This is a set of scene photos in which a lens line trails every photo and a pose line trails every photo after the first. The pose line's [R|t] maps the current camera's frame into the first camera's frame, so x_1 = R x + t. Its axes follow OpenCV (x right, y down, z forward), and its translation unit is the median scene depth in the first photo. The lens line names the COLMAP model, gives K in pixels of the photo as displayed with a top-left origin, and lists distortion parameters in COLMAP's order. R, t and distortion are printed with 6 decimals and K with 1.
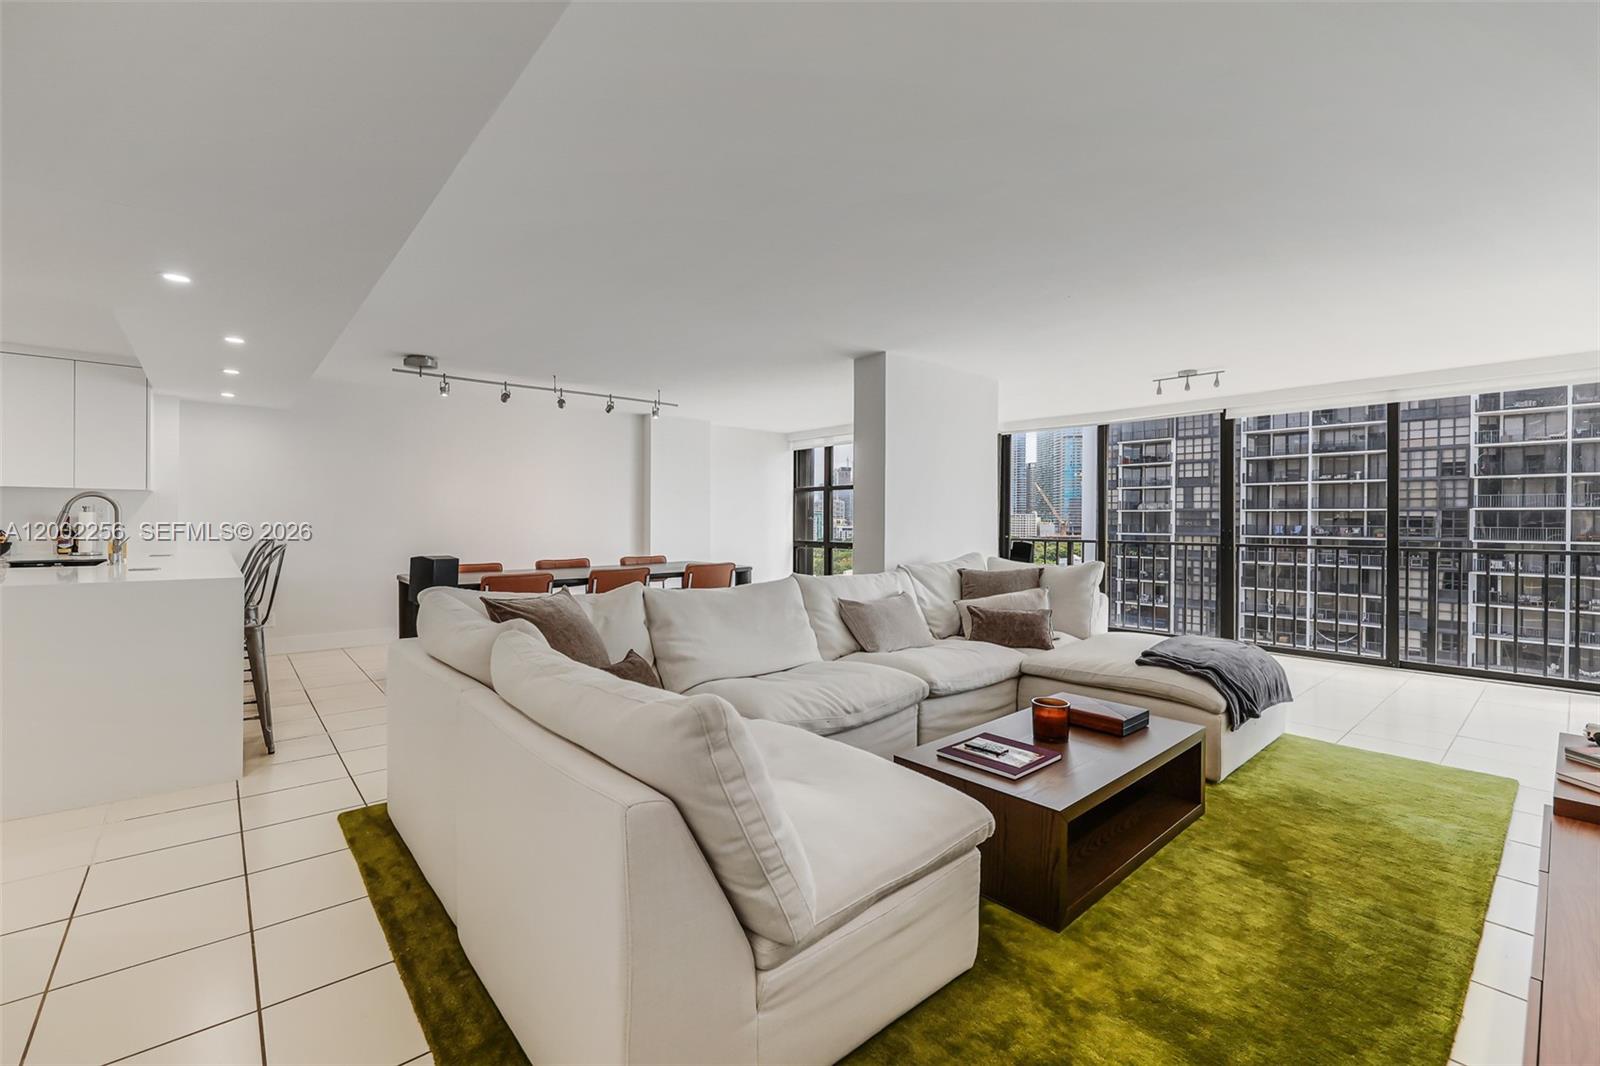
lens RADIAL K [[681.4, 0, 775.1], [0, 681.4, 523.1], [0, 0, 1]] dist [-0.000986, 0.000498]
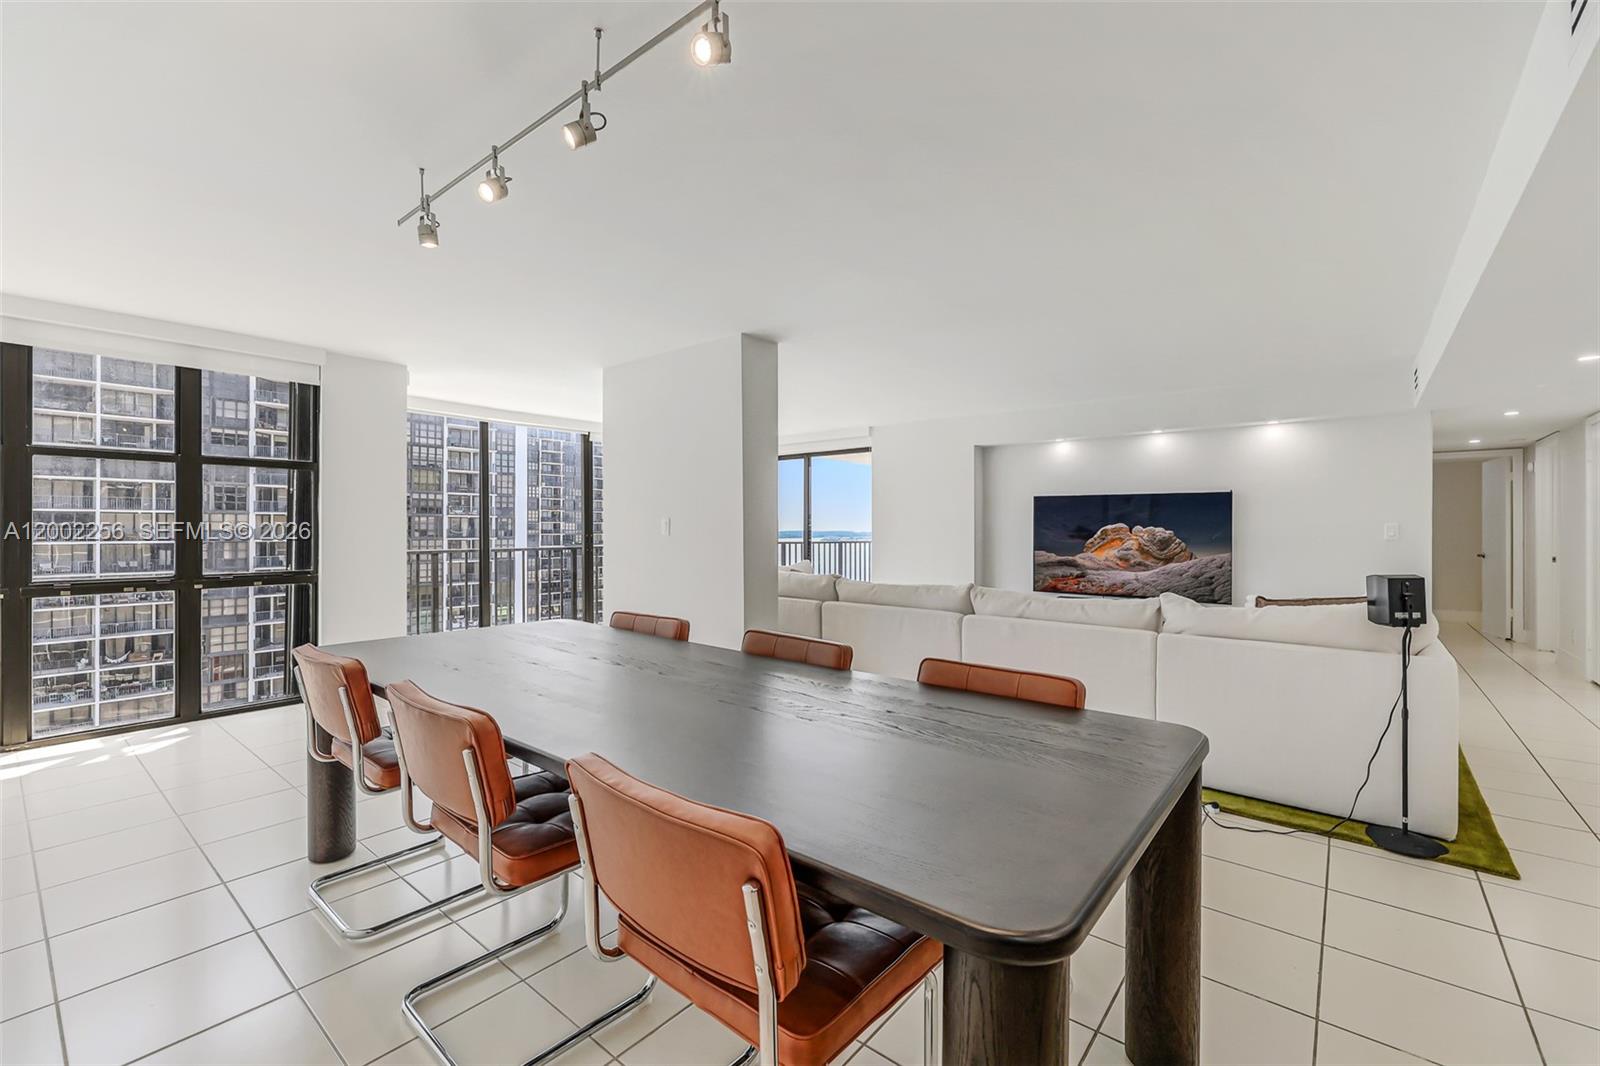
lens RADIAL K [[681.4, 0, 789.4], [0, 681.4, 527.8], [0, 0, 1]] dist [-0.000986, 0.000498]
pose [[-0.170926, -0.005788, 0.985267, -0.066800], [-0.000890, 0.999983, 0.005720, -0.001262], [-0.985283, 0.000101, -0.170928, 0.105079]]
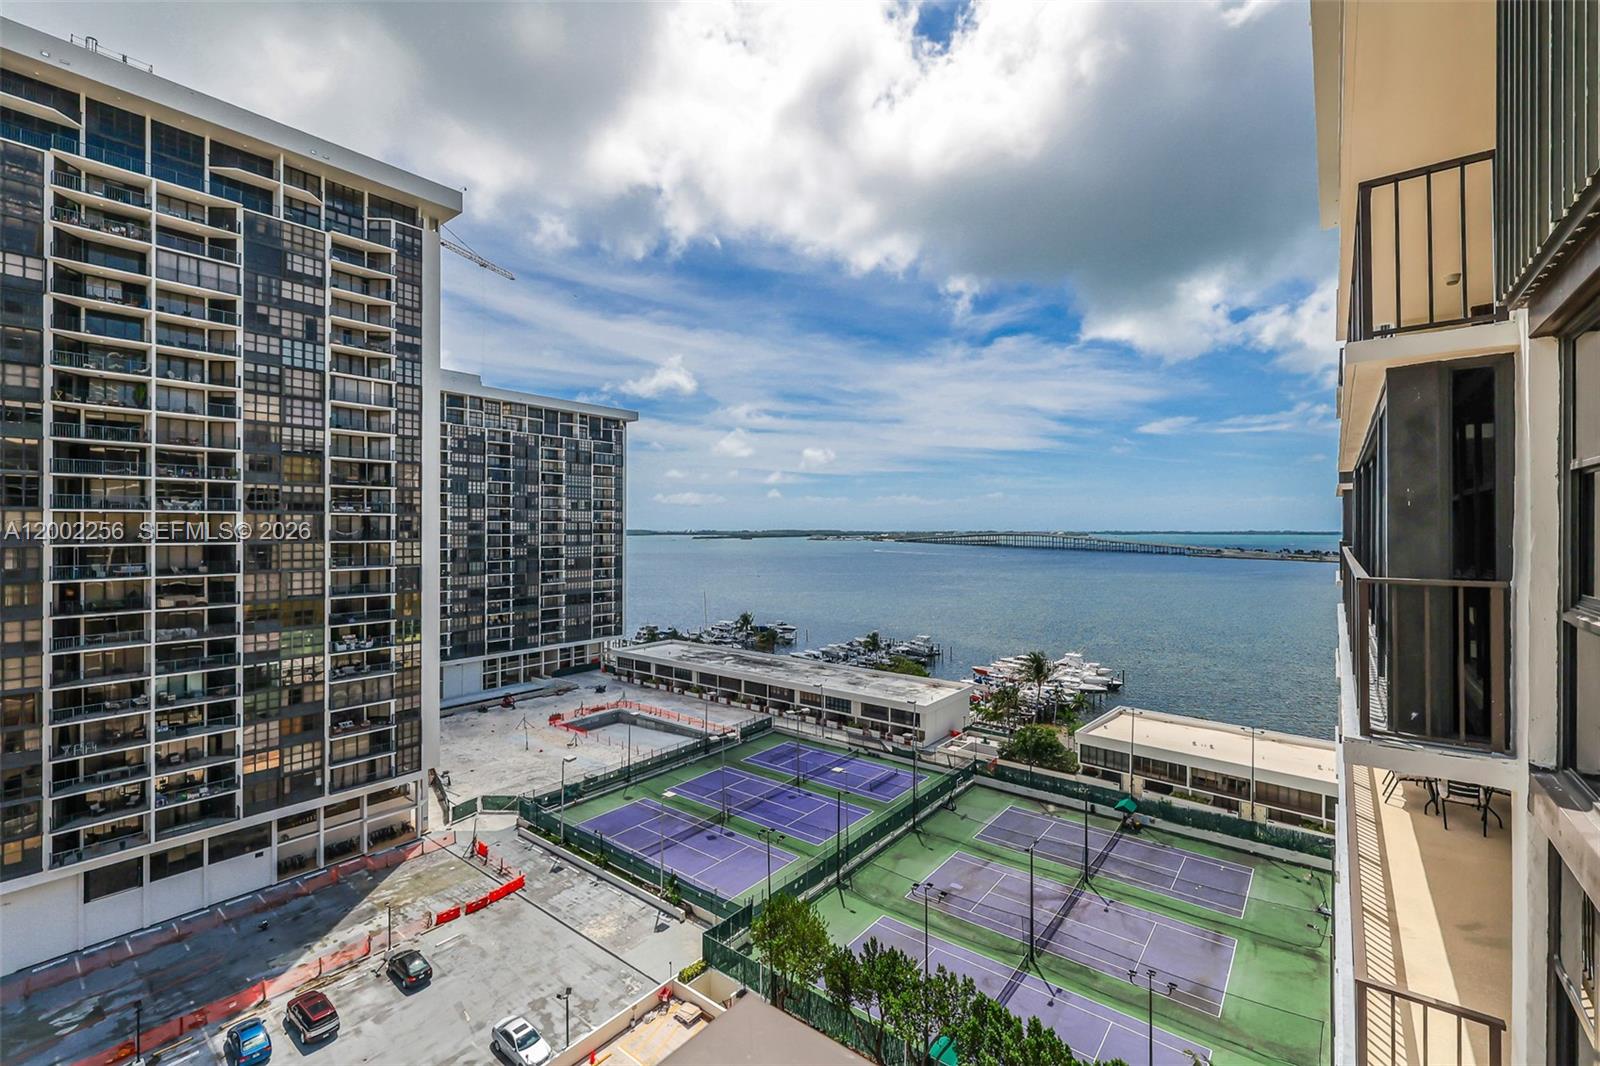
lens RADIAL K [[681.4, 0, 785.2], [0, 681.4, 527.3], [0, 0, 1]] dist [-0.000986, 0.000498]
pose [[-0.179054, -0.006384, 0.983819, 0.171608], [0.000046, 0.999979, 0.006497, -0.001791], [-0.983839, 0.001209, -0.179050, 0.015798]]
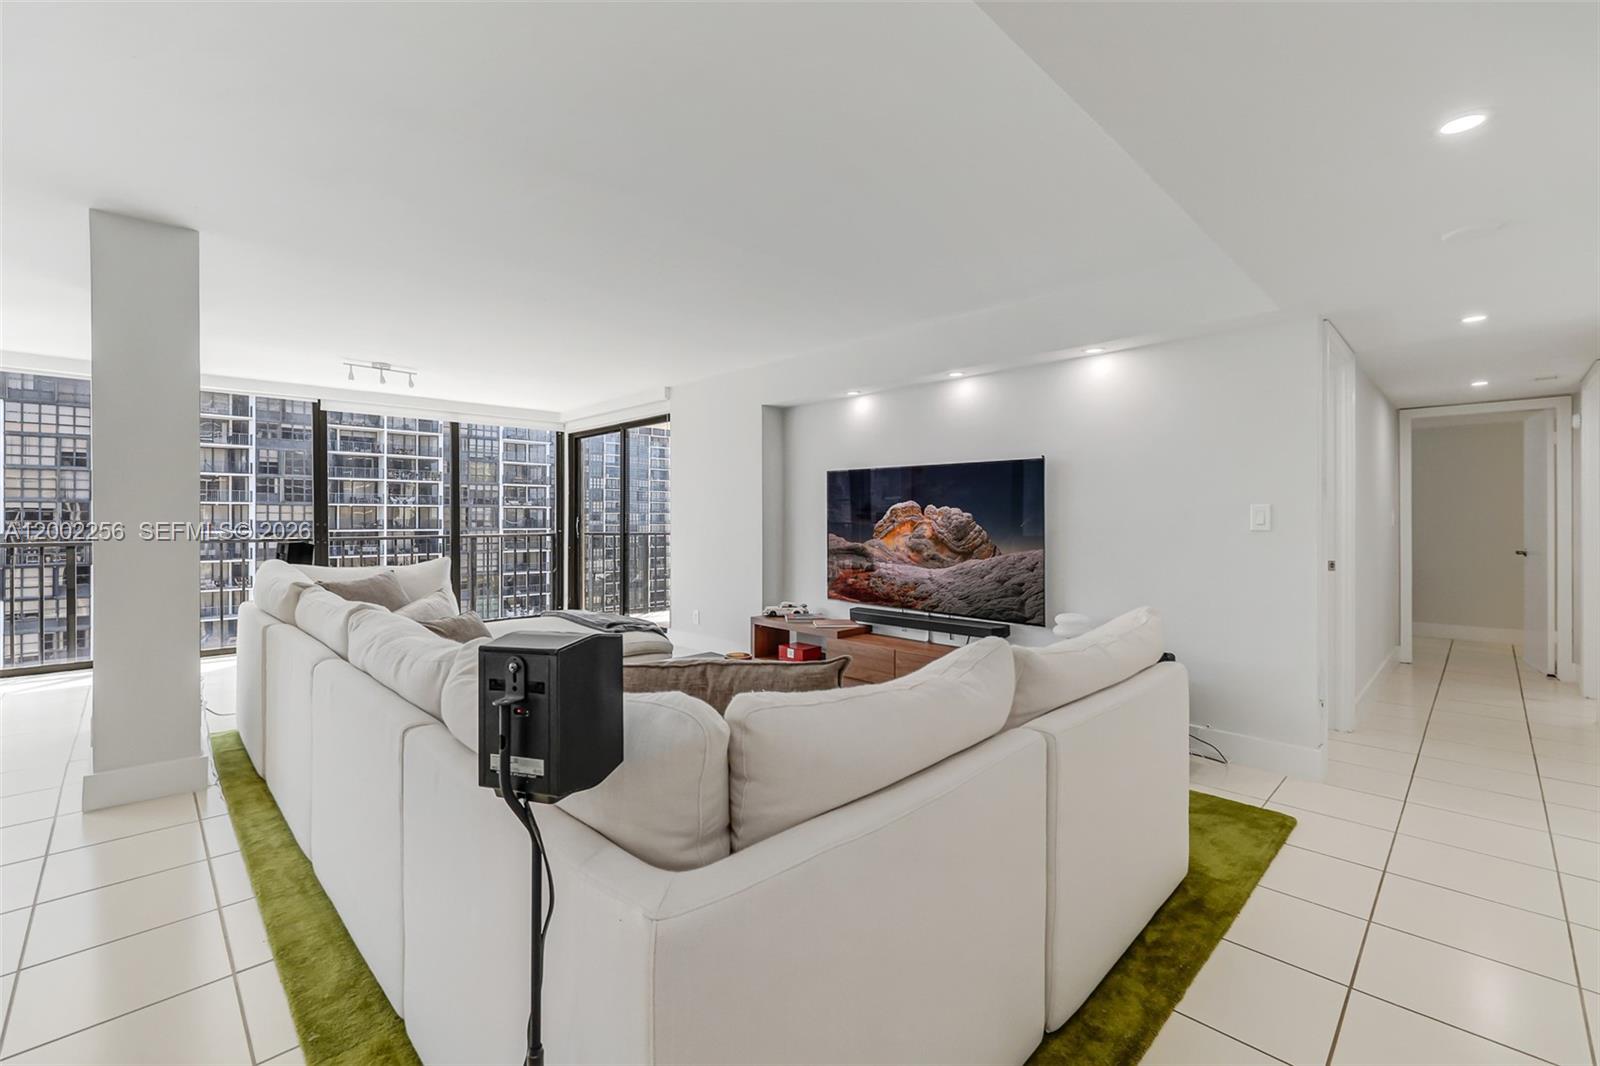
lens RADIAL K [[681.4, 0, 793.4], [0, 681.4, 517.8], [0, 0, 1]] dist [-0.000986, 0.000498]
pose [[-0.065828, -0.004609, 0.997820, -0.036755], [0.001096, 0.999988, 0.004692, 0.000061], [-0.997830, 0.001402, -0.065823, 0.044729]]
